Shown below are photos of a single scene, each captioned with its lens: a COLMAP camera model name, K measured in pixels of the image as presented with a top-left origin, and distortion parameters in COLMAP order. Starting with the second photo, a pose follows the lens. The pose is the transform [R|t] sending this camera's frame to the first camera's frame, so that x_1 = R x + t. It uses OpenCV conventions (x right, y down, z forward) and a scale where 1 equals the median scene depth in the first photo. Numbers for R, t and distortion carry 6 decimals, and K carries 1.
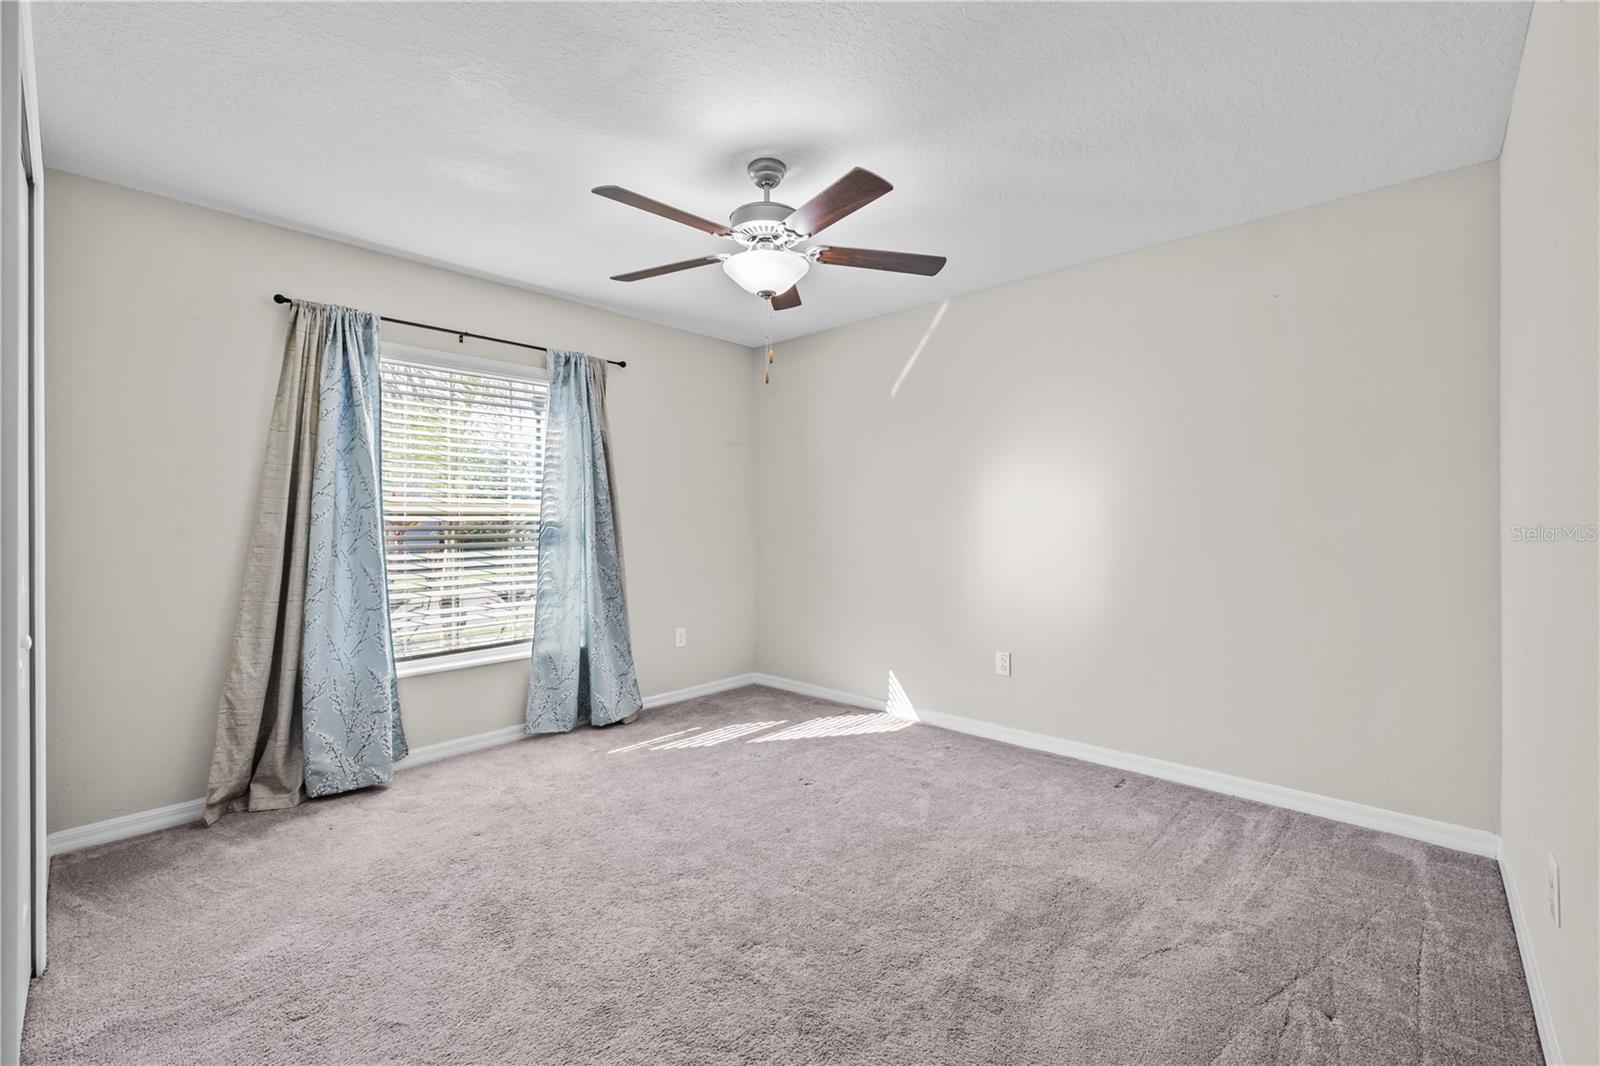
lens RADIAL K [[667.4, 0, 804.8], [0, 667.4, 524.4], [0, 0, 1]] dist [-0.000630, -0.000061]
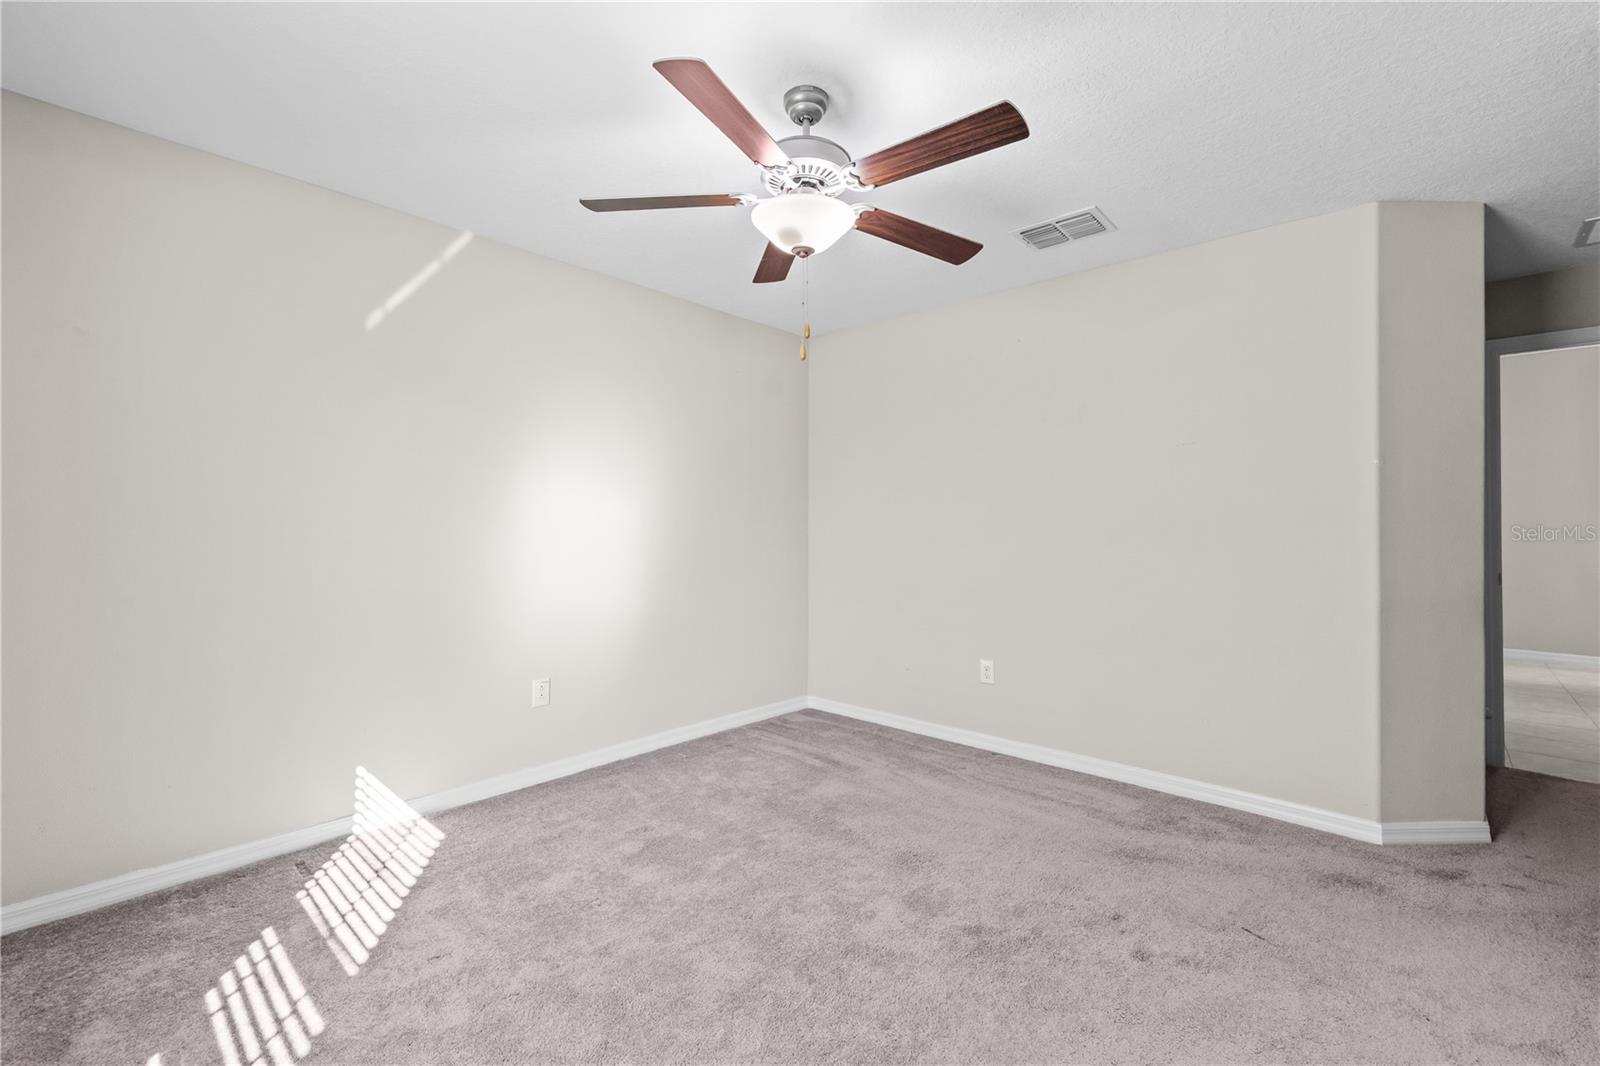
lens RADIAL K [[684.3, 0, 810.4], [0, 684.3, 516.2], [0, 0, 1]] dist [0.000436, 0.000086]
pose [[-0.000843, 0.020224, 0.999795, -0.618850], [0.003519, 0.999789, -0.020221, 0.002604], [-0.999993, 0.003501, -0.000914, 0.688173]]
